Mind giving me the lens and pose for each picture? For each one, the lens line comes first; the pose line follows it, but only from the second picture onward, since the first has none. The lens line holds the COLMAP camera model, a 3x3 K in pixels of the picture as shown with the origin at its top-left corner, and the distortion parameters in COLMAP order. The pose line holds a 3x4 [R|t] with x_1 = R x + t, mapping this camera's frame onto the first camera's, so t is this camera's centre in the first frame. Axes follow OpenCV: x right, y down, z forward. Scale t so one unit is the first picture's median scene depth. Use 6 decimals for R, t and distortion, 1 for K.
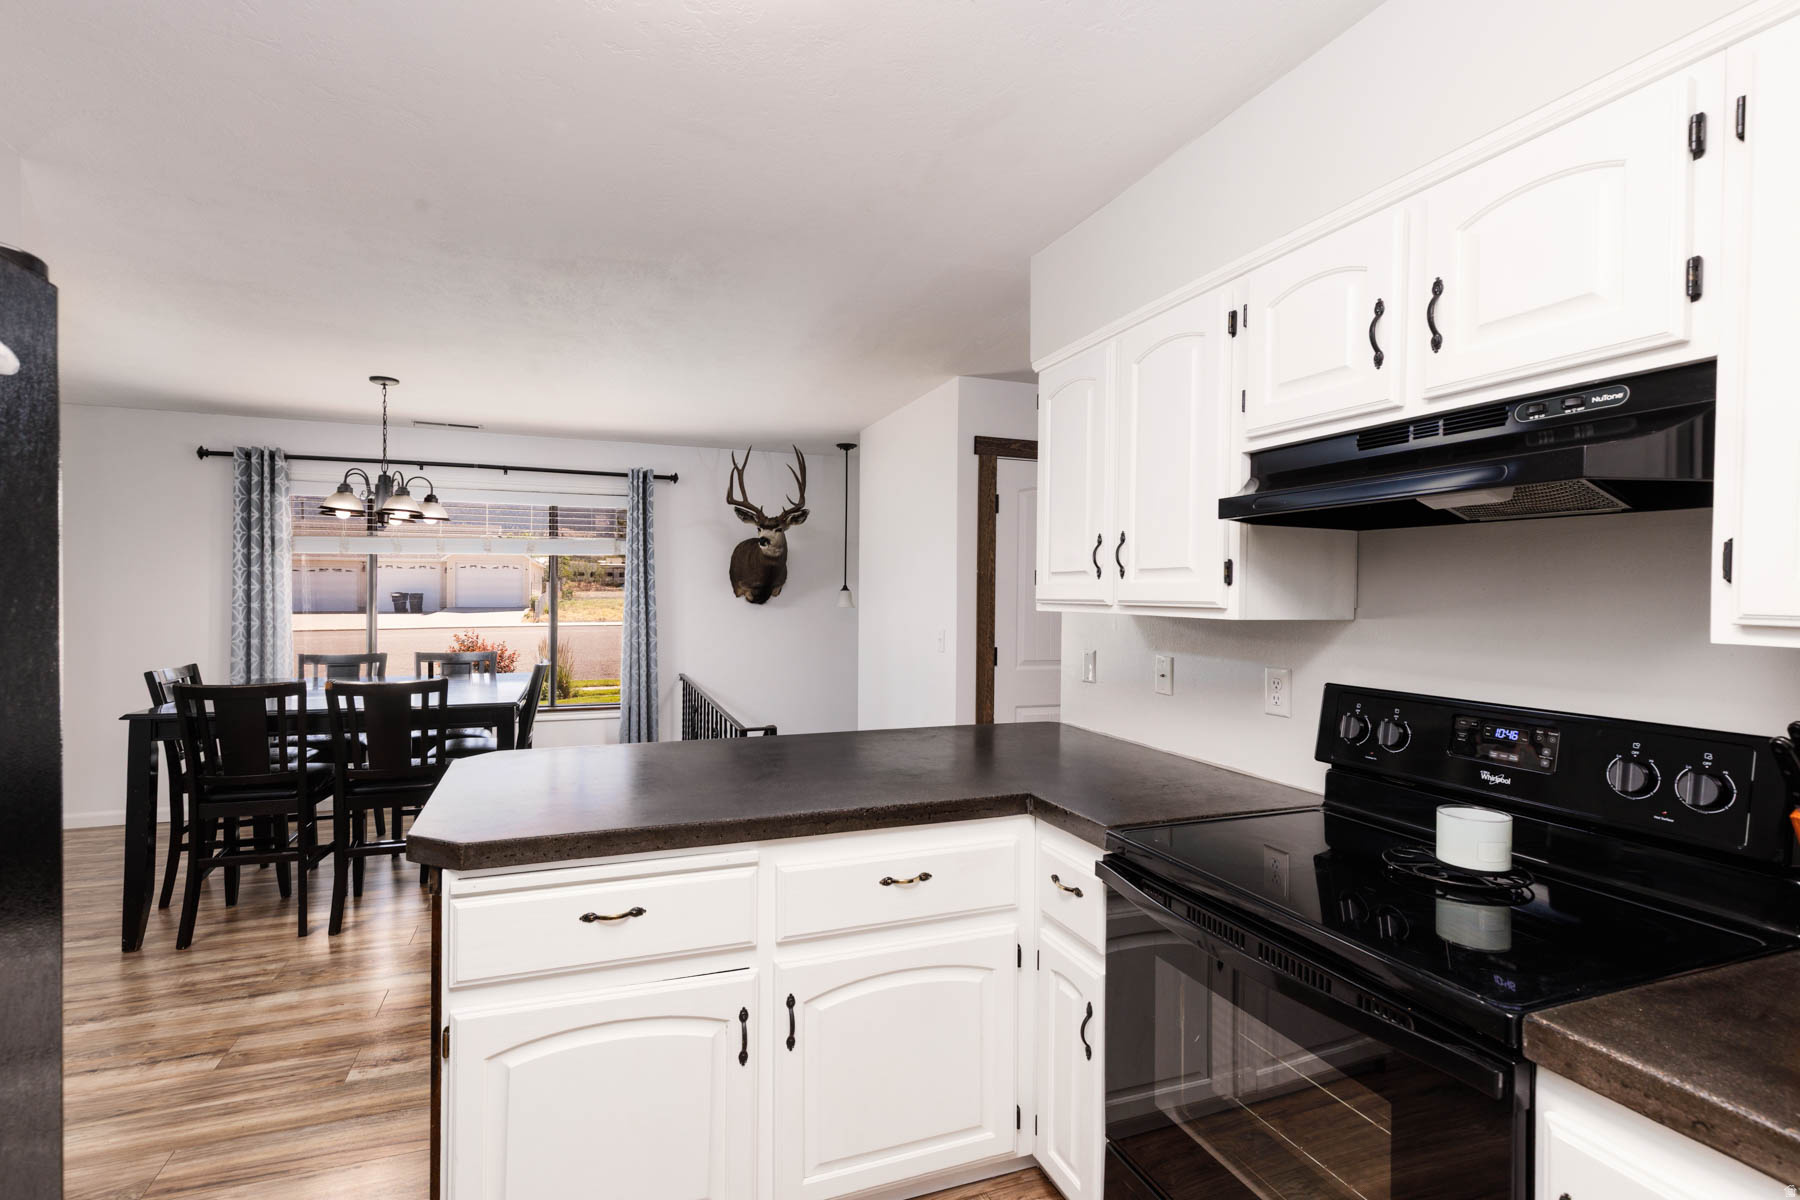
lens RADIAL K [[809.4, 0, 902.0], [0, 809.4, 596.4], [0, 0, 1]] dist [0.004813, 0.000619]
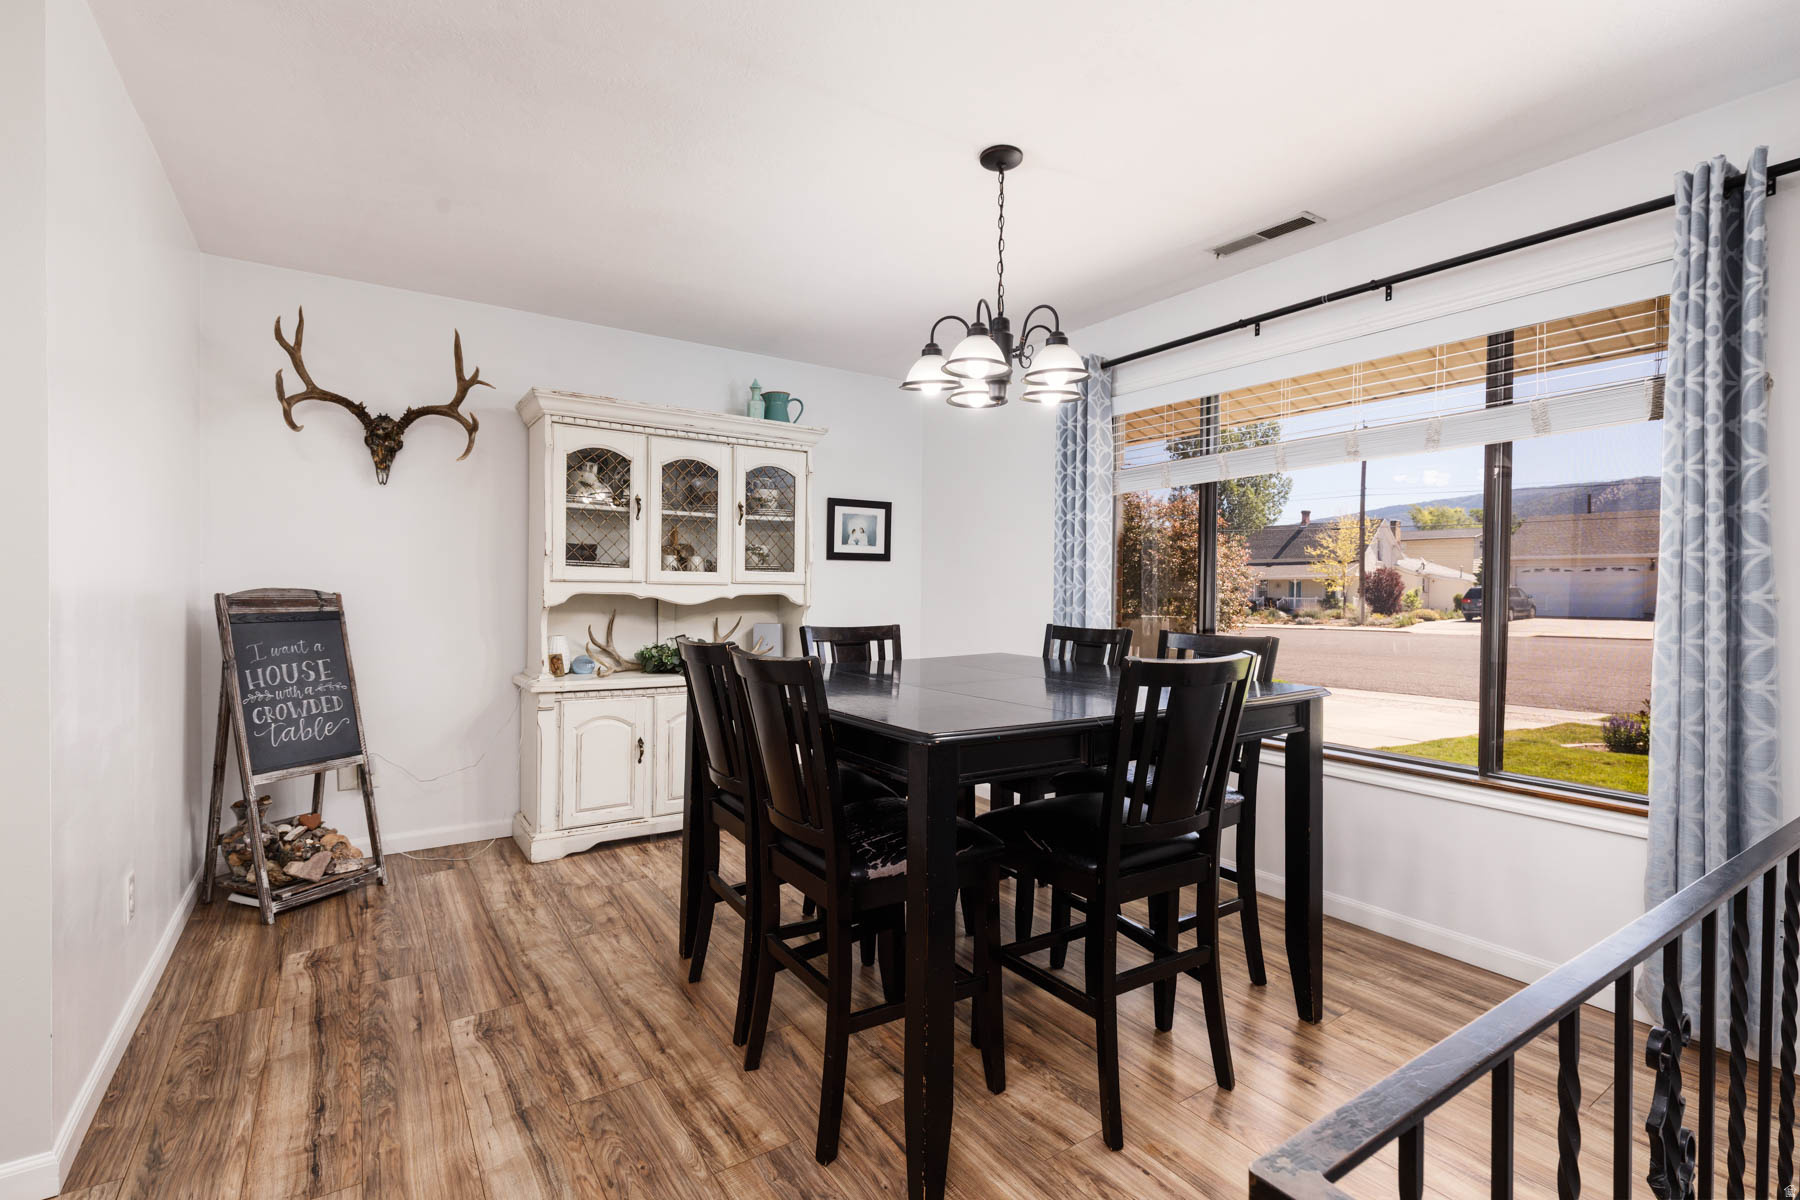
lens RADIAL K [[835.5, 0, 900.0], [0, 835.5, 600.0], [0, 0, 1]] dist [0.003382, -0.000086]
pose [[0.223056, 0.006884, -0.974781, -0.042183], [-0.010367, 0.999935, 0.004689, 0.038150], [0.974750, 0.009060, 0.223113, 0.576895]]
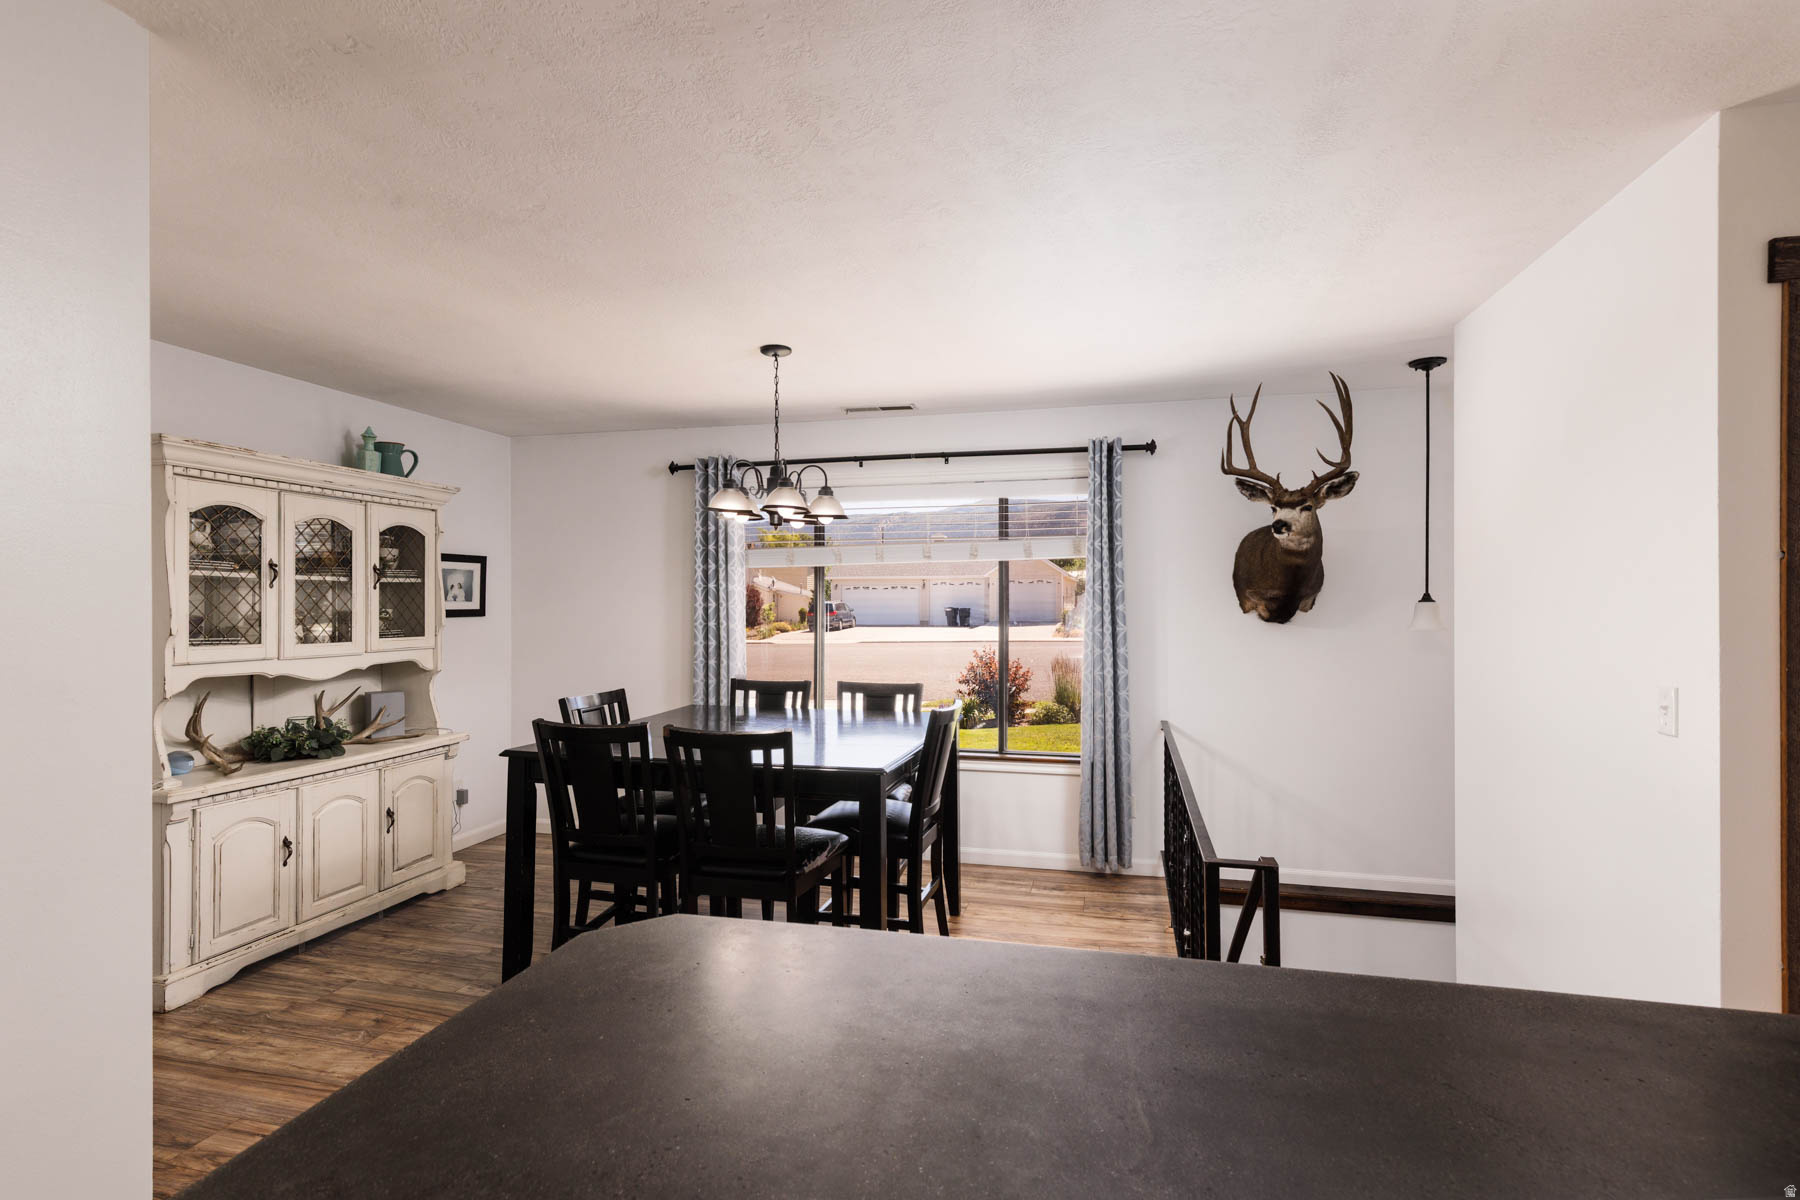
lens RADIAL K [[864.7, 0, 936.5], [0, 864.7, 601.9], [0, 0, 1]] dist [0.006853, 0.000187]
pose [[0.833461, -0.009857, -0.552491, -0.018893], [0.005129, 0.999936, -0.010102, -0.002719], [0.552555, 0.005585, 0.833458, 0.269237]]
